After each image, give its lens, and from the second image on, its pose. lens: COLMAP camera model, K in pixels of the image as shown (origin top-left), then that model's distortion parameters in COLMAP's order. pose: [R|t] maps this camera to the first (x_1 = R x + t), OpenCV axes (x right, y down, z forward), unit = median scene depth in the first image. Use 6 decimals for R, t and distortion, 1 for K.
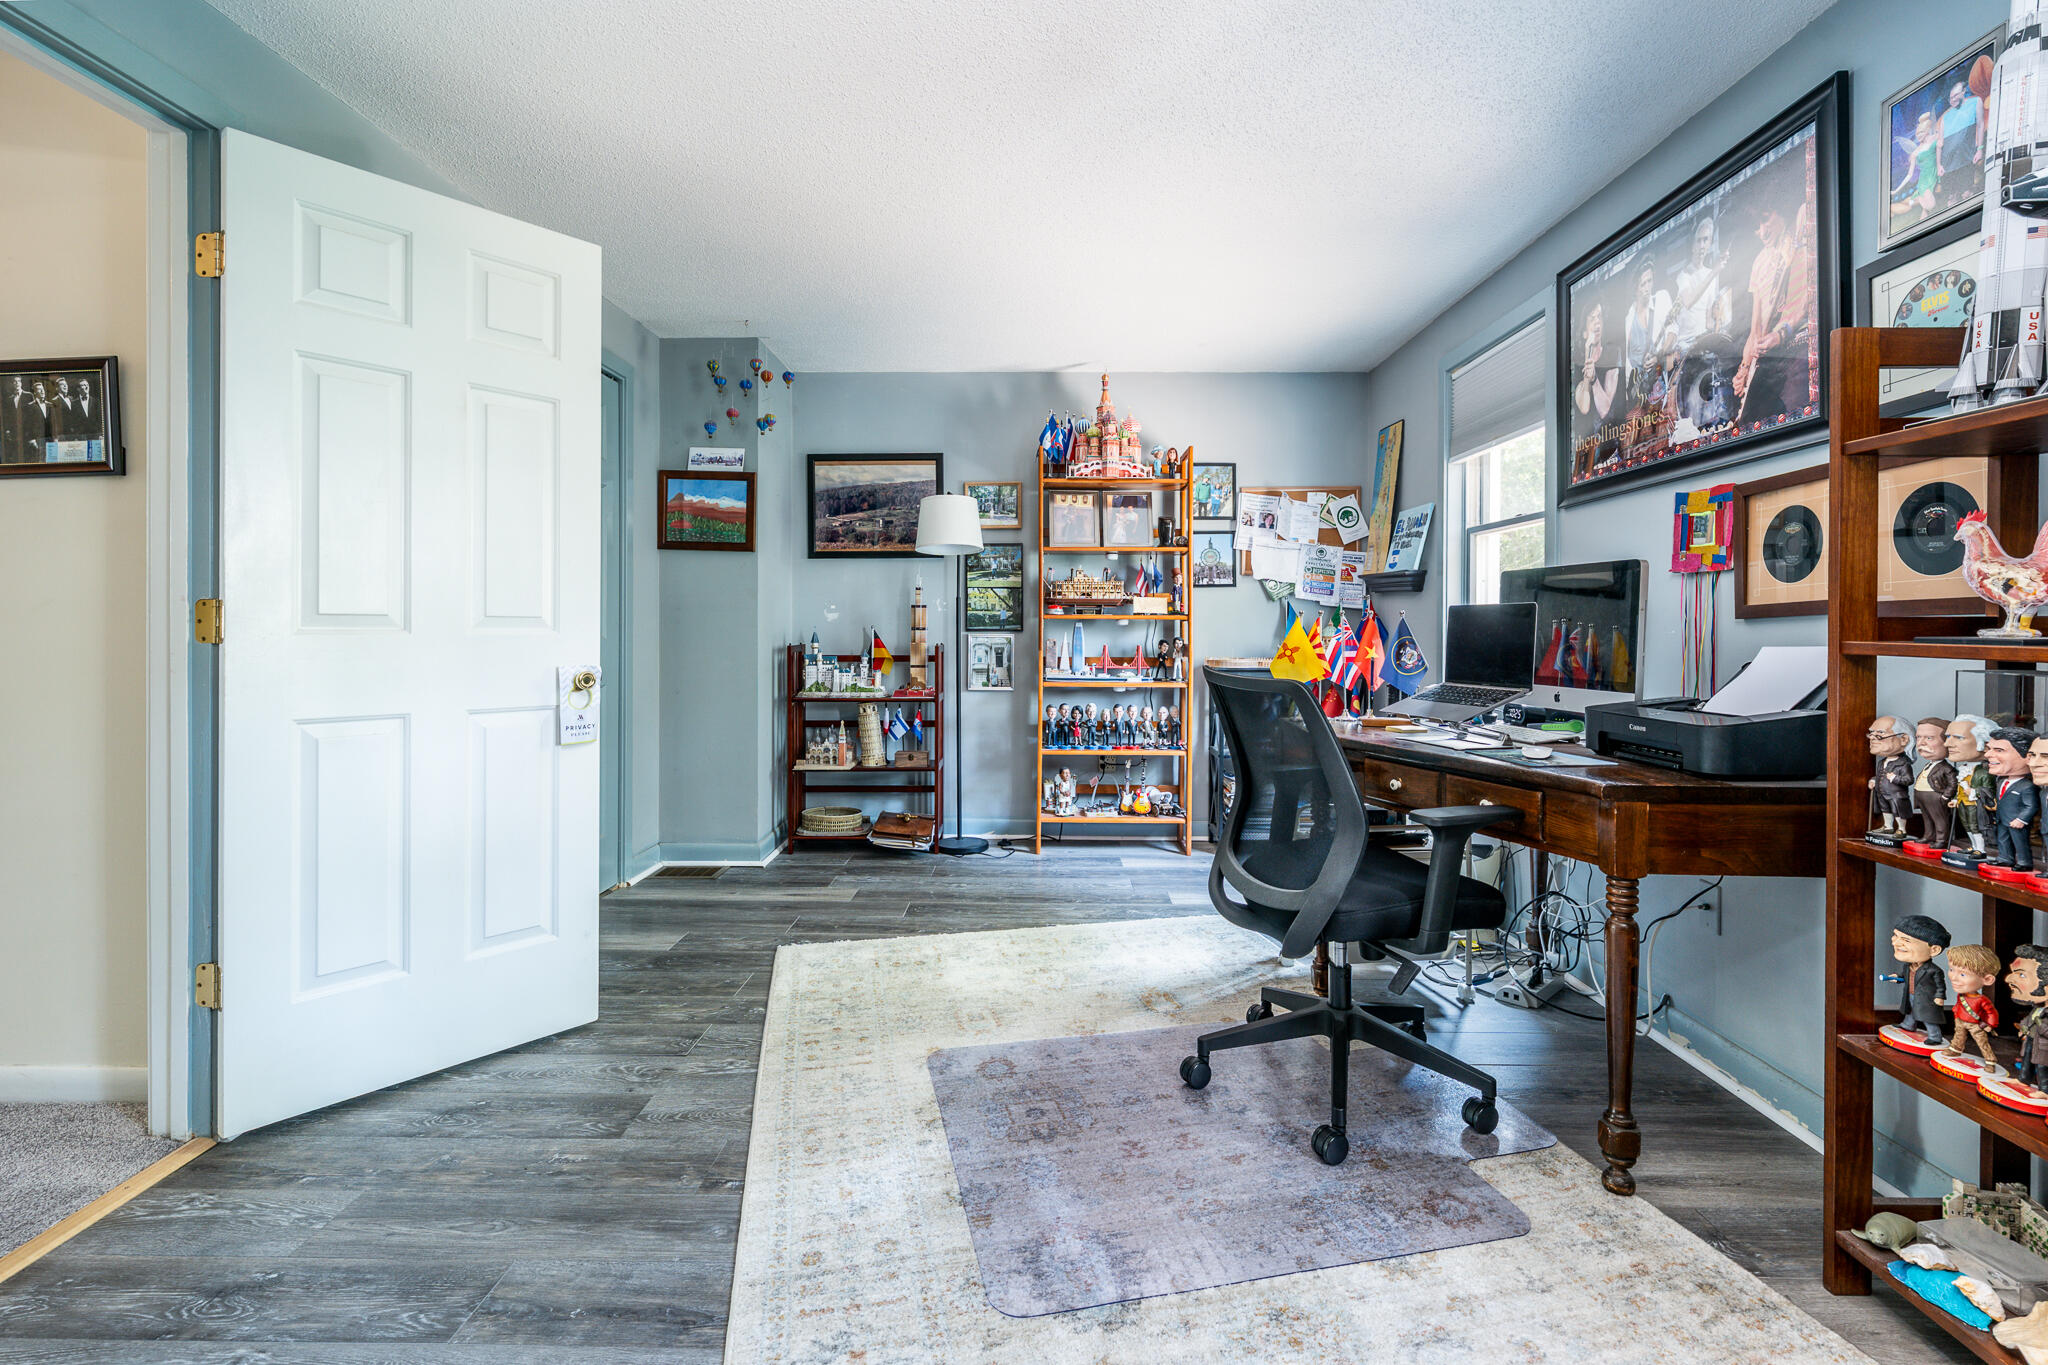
lens RADIAL K [[934.4, 0, 1023.7], [0, 934.4, 631.0], [0, 0, 1]] dist [-0.002001, 0.000243]
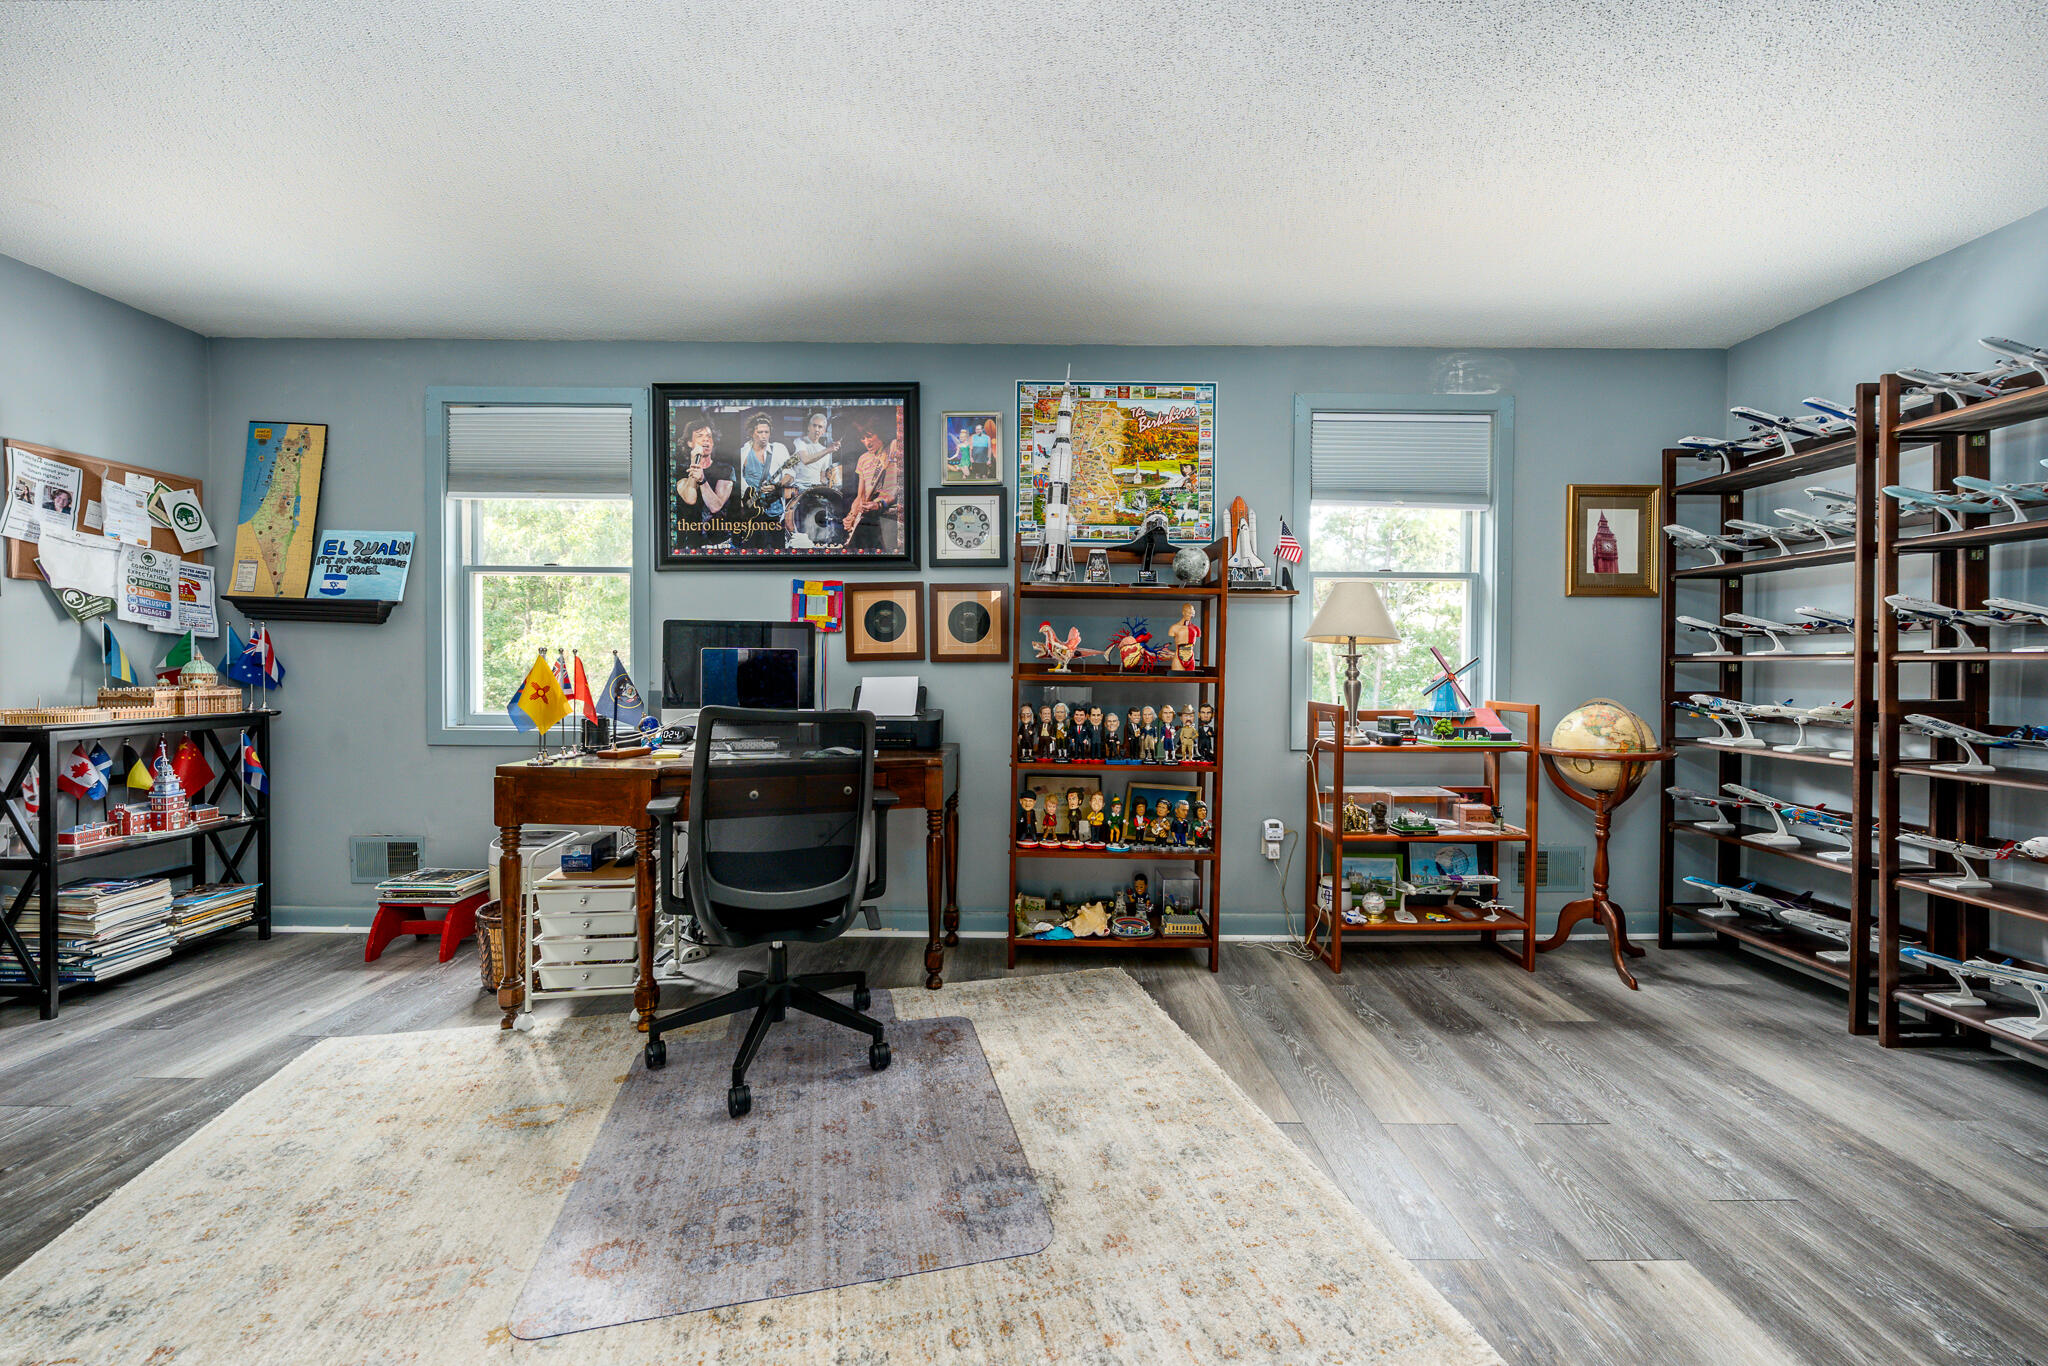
lens RADIAL K [[780.7, 0, 1023.3], [0, 780.7, 684.4], [0, 0, 1]] dist [-0.003842, -0.000166]
pose [[-0.032399, -0.027371, 0.999100, -0.618406], [-0.003879, 0.999621, 0.027259, -0.009994], [-0.999467, -0.002992, -0.032493, 0.659164]]
